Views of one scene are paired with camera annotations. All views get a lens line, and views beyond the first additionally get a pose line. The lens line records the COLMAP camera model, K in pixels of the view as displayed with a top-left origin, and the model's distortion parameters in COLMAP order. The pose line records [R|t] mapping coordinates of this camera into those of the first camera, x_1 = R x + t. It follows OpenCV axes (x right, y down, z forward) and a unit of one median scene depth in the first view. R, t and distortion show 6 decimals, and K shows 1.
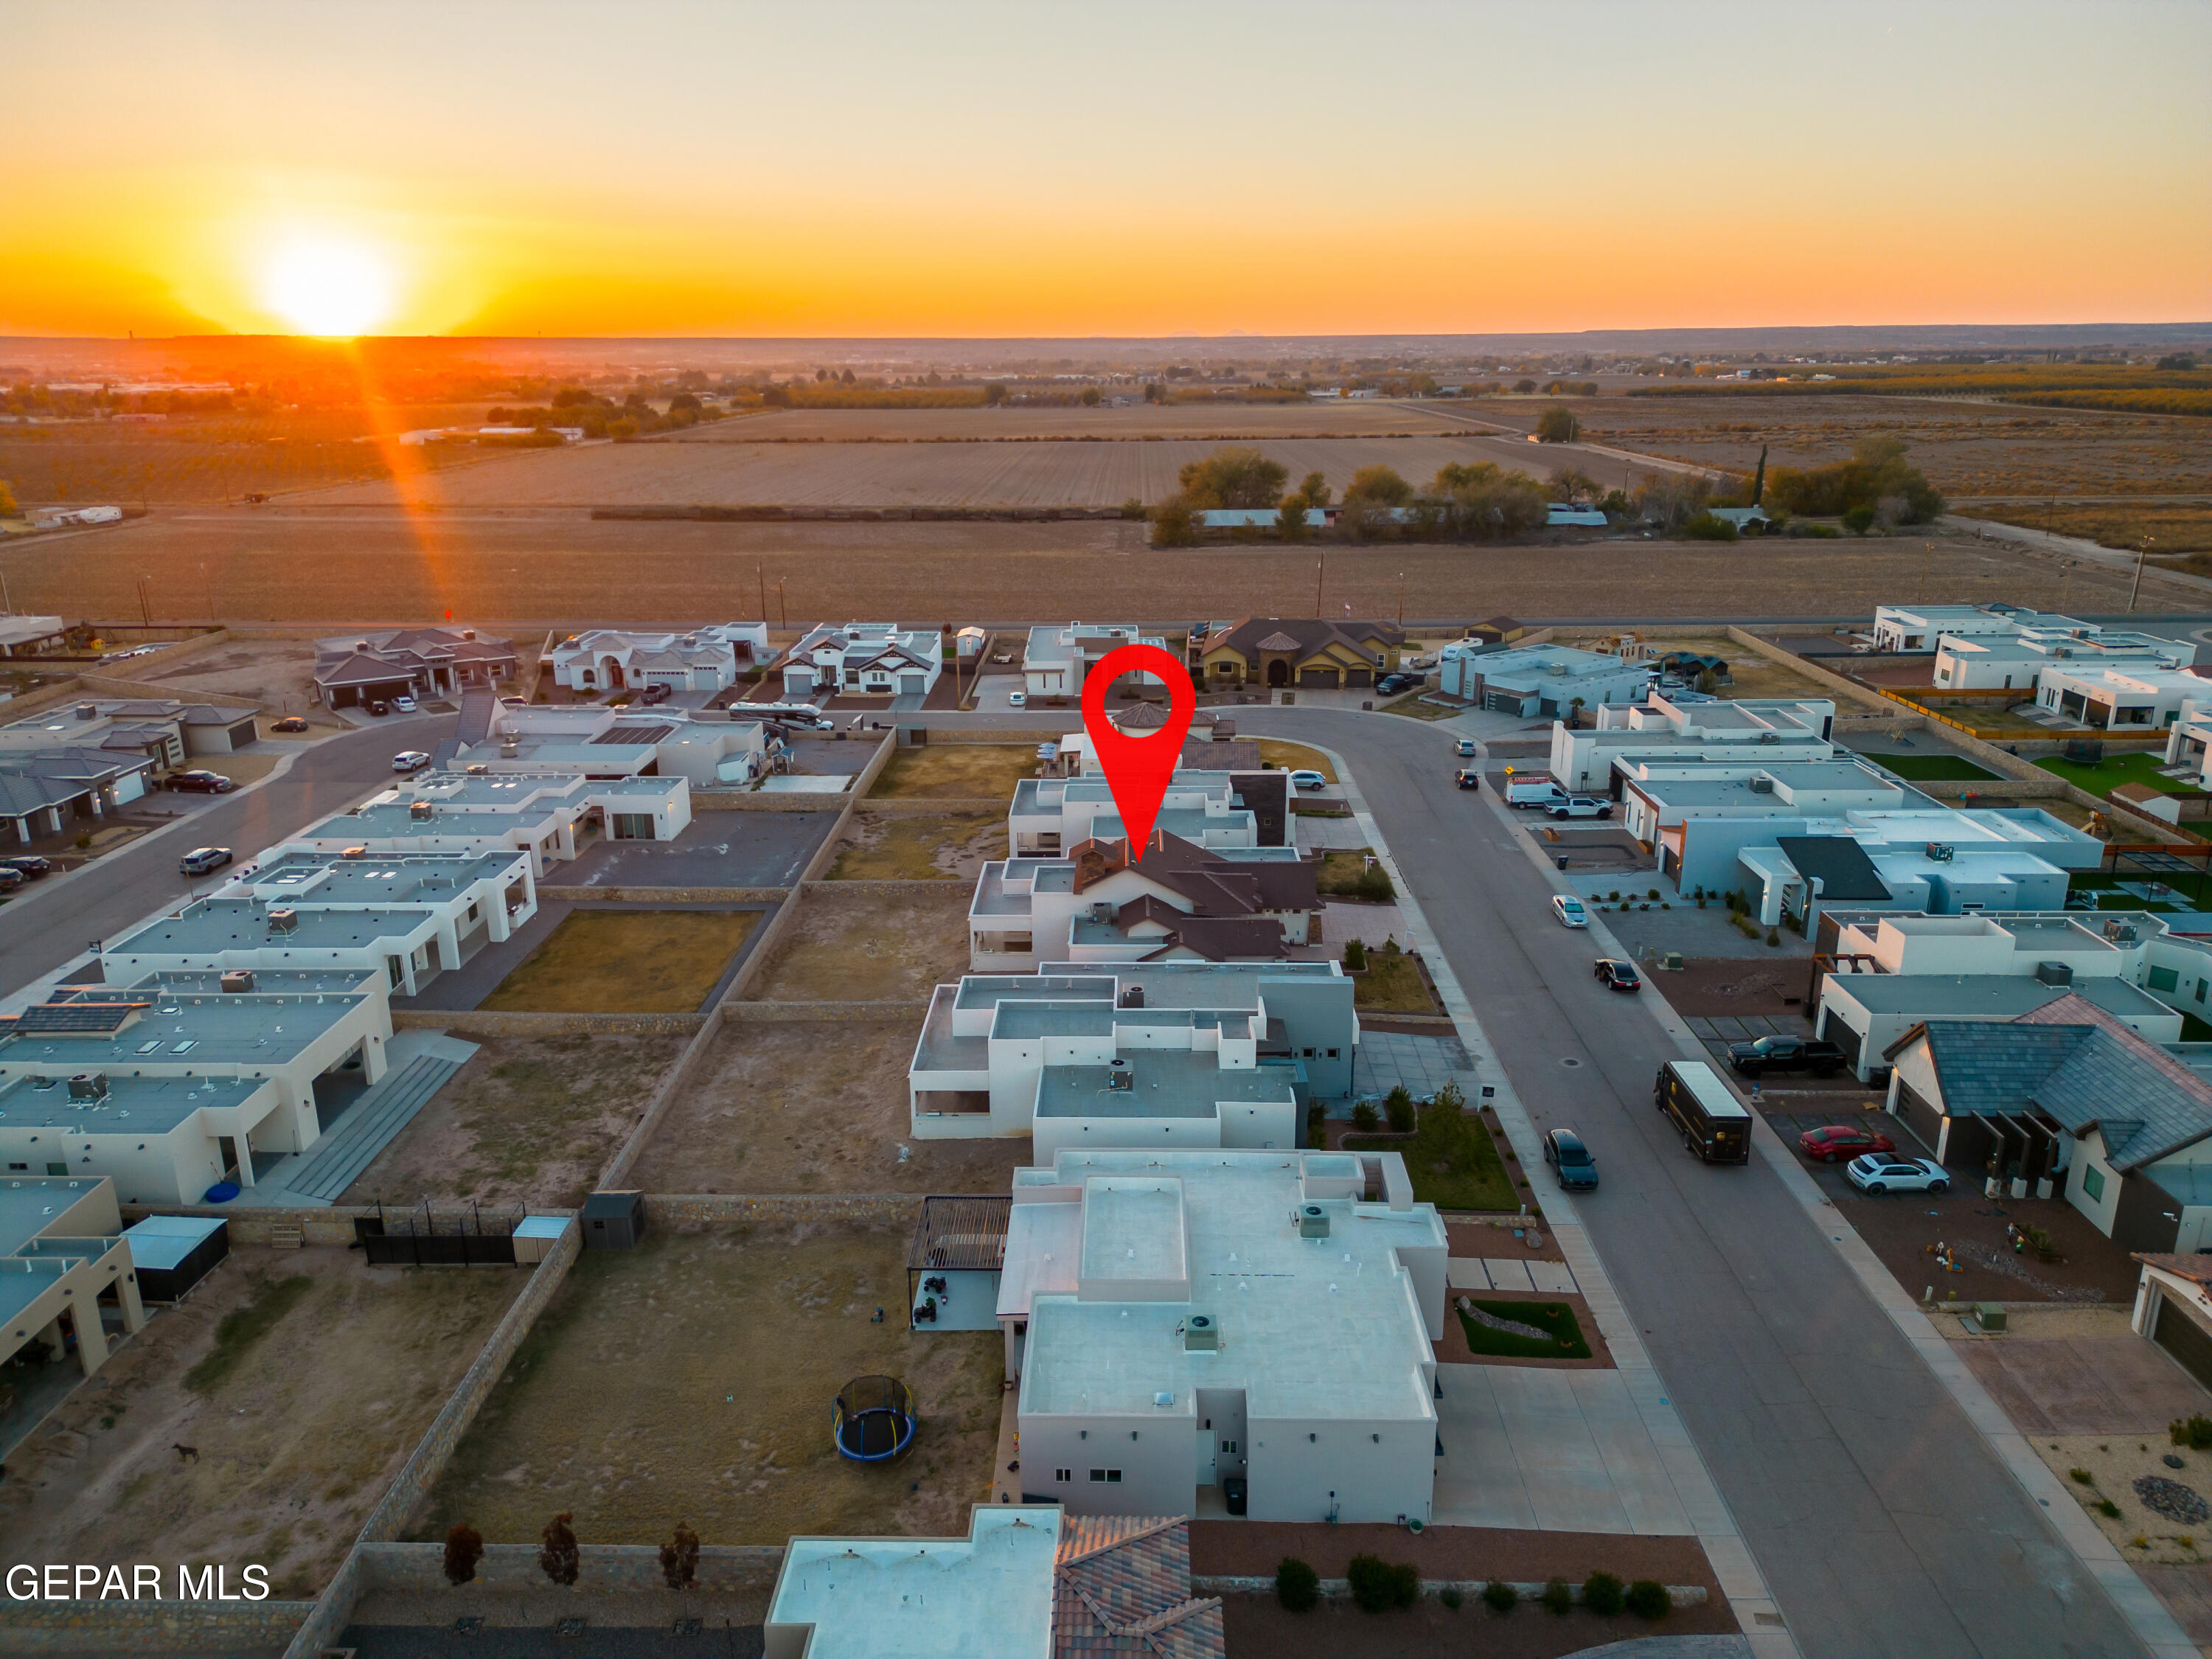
lens RADIAL K [[1532.3, 0, 1102.2], [0, 1532.3, 841.2], [0, 0, 1]] dist [0.104540, -0.118521]
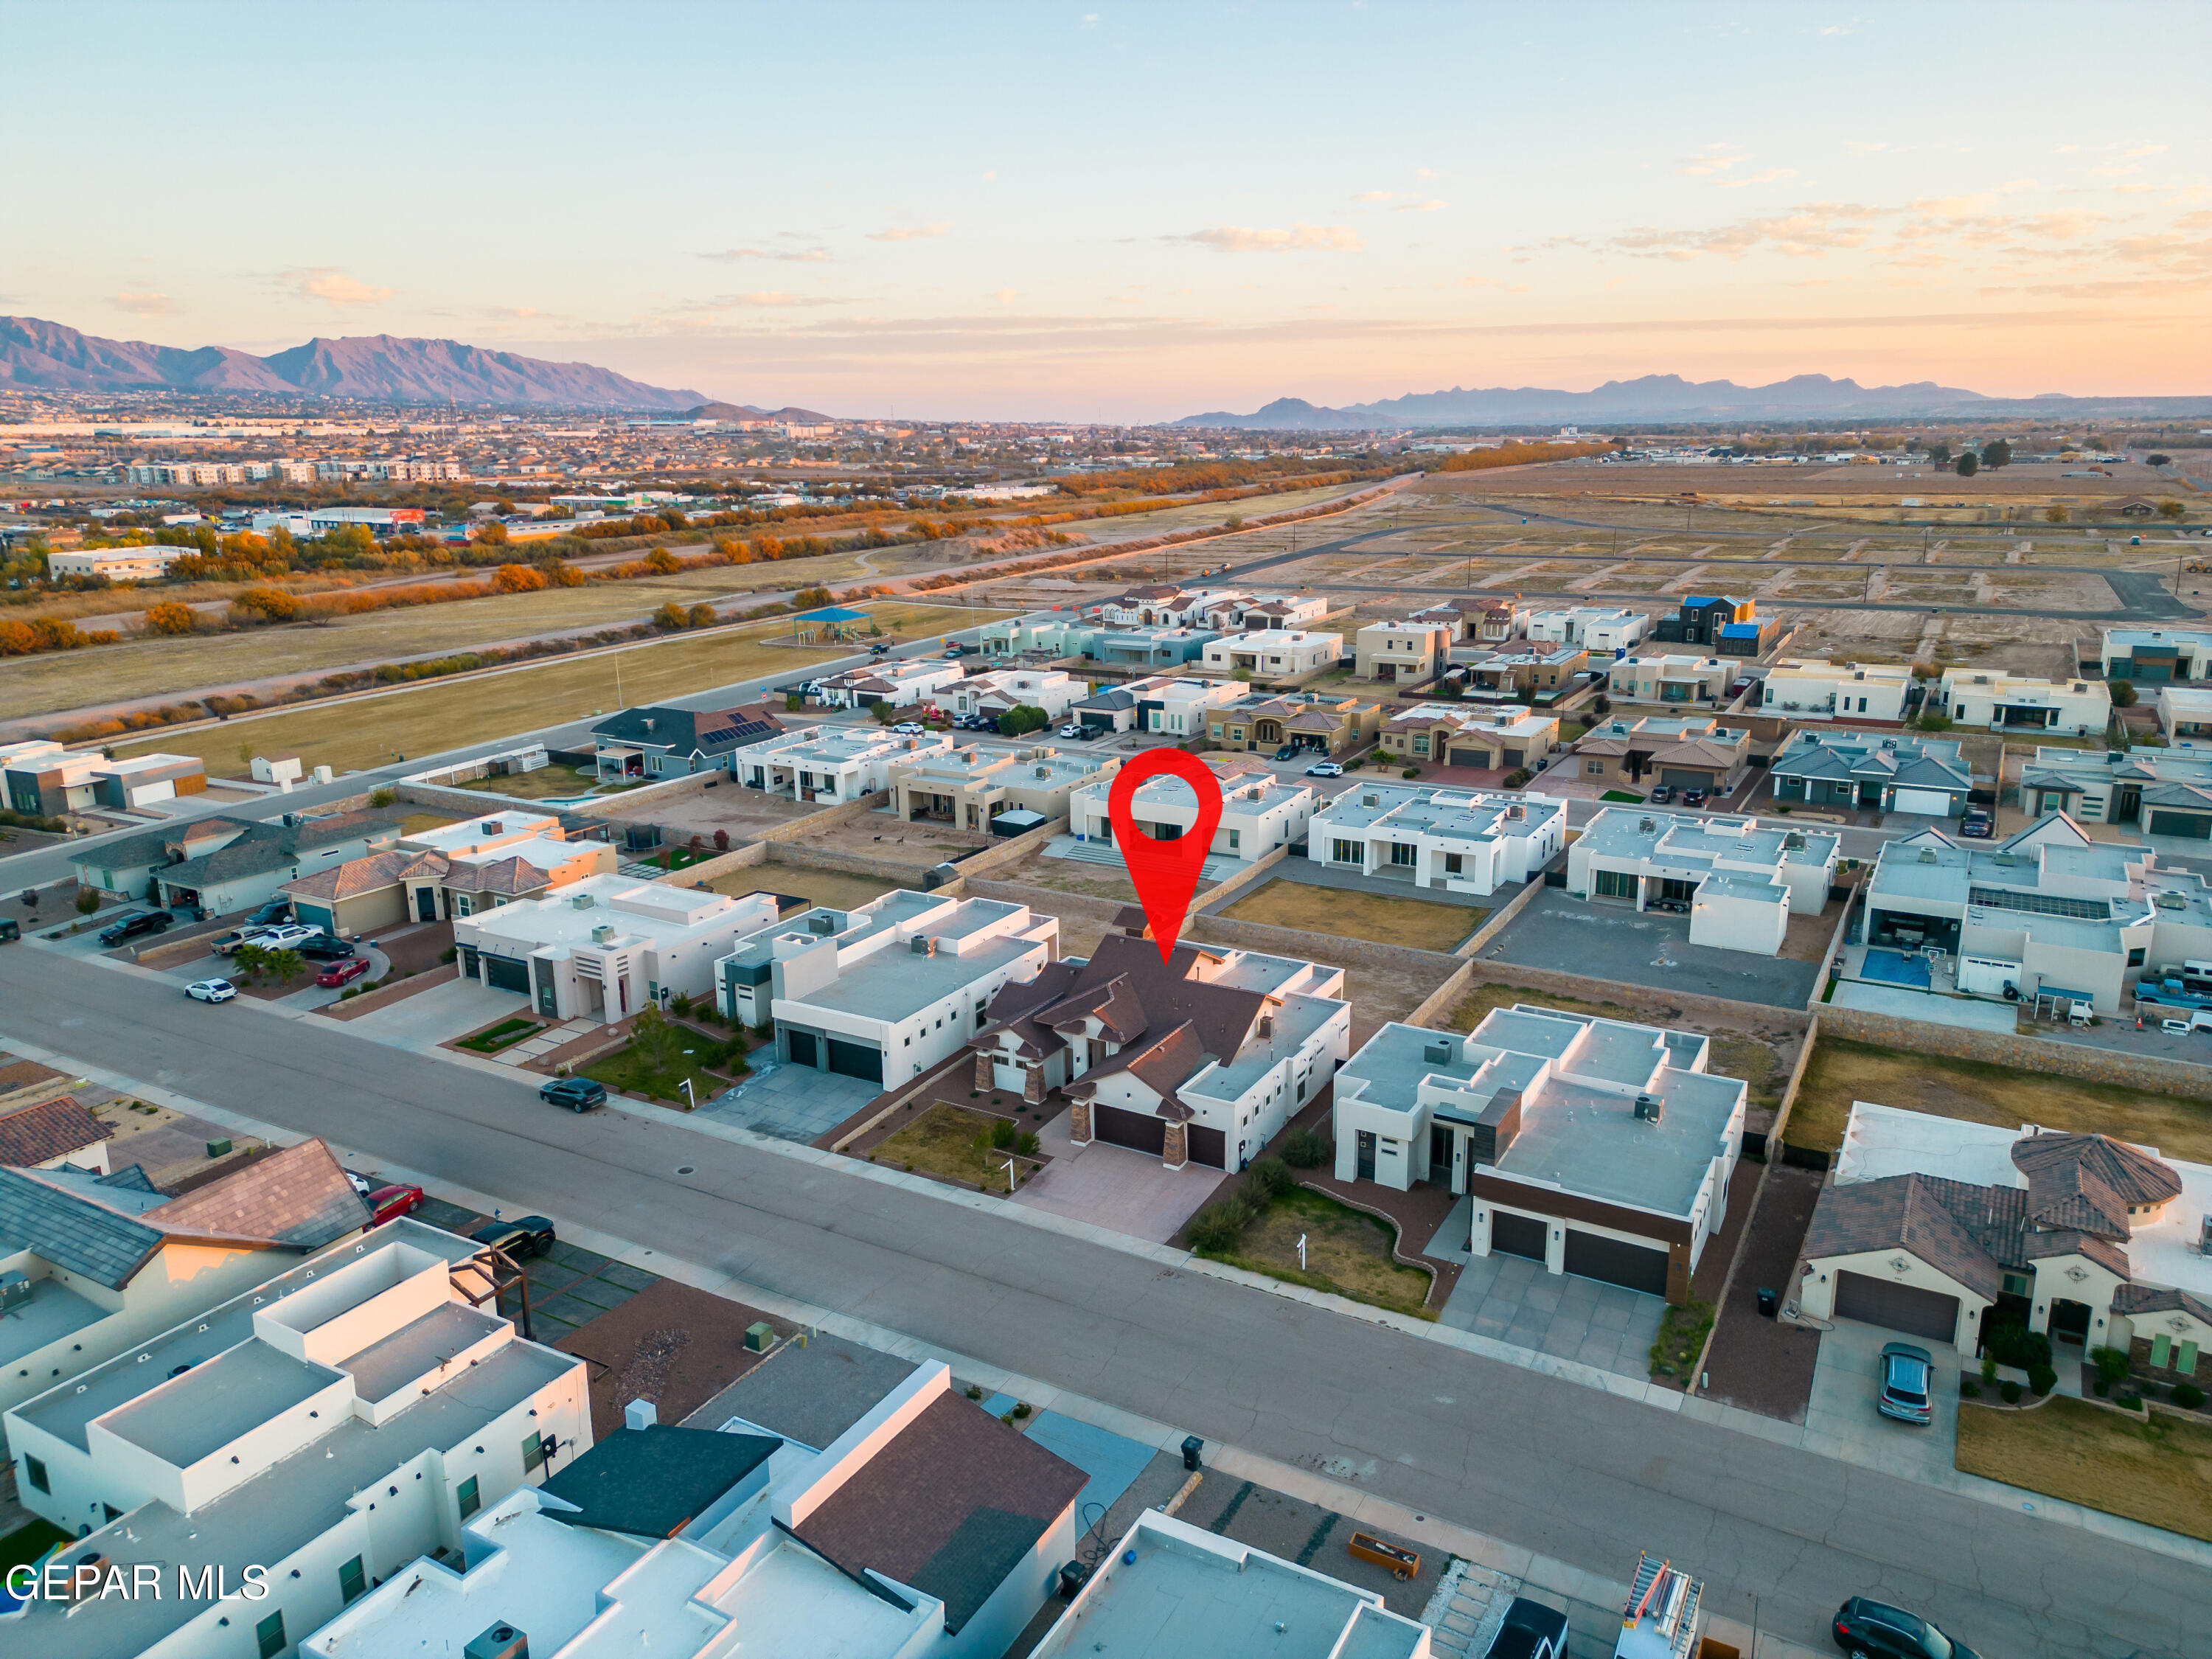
lens RADIAL K [[1532.3, 0, 1102.2], [0, 1532.3, 841.2], [0, 0, 1]] dist [0.104540, -0.118521]
pose [[-0.479370, 0.240148, -0.844117, 0.448166], [-0.252003, 0.883661, 0.394509, -0.227221], [0.840654, 0.401835, -0.363082, 0.710406]]
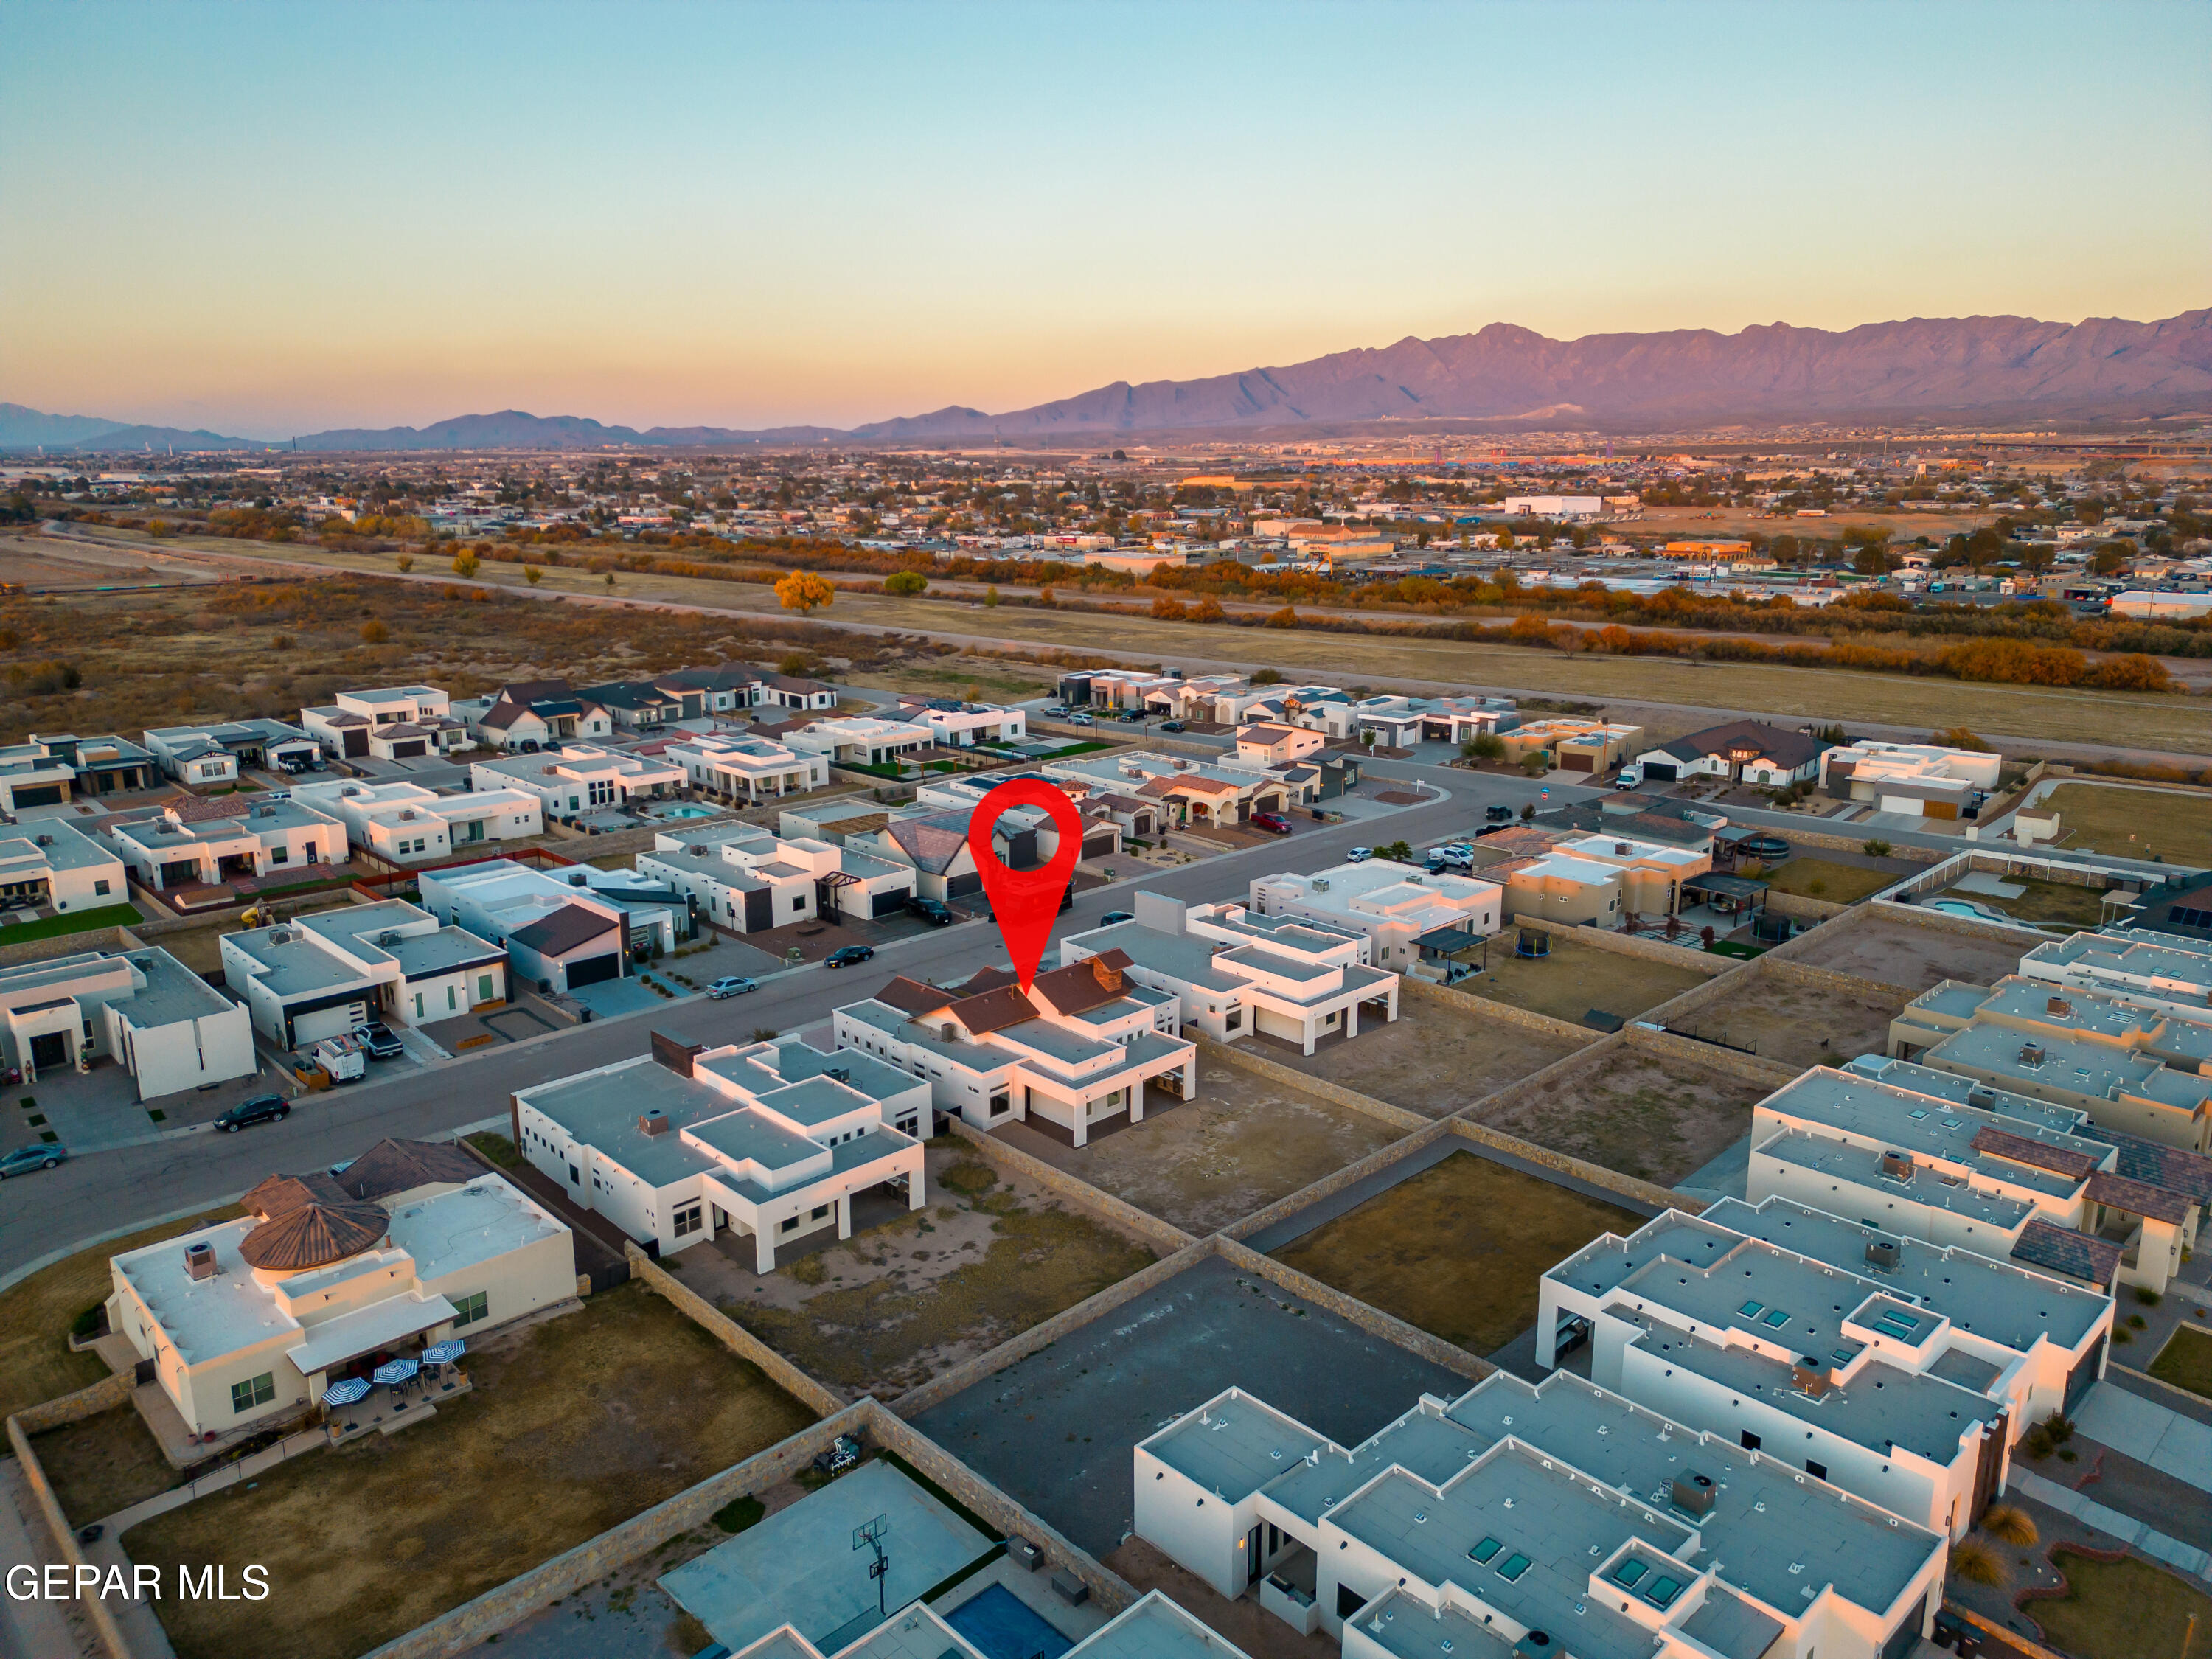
lens RADIAL K [[1532.3, 0, 1102.2], [0, 1532.3, 841.2], [0, 0, 1]] dist [0.104540, -0.118521]
pose [[-0.710716, -0.160710, 0.684876, -0.399325], [0.220968, 0.873282, 0.434225, -0.293479], [-0.667874, 0.459946, -0.585144, 0.864822]]
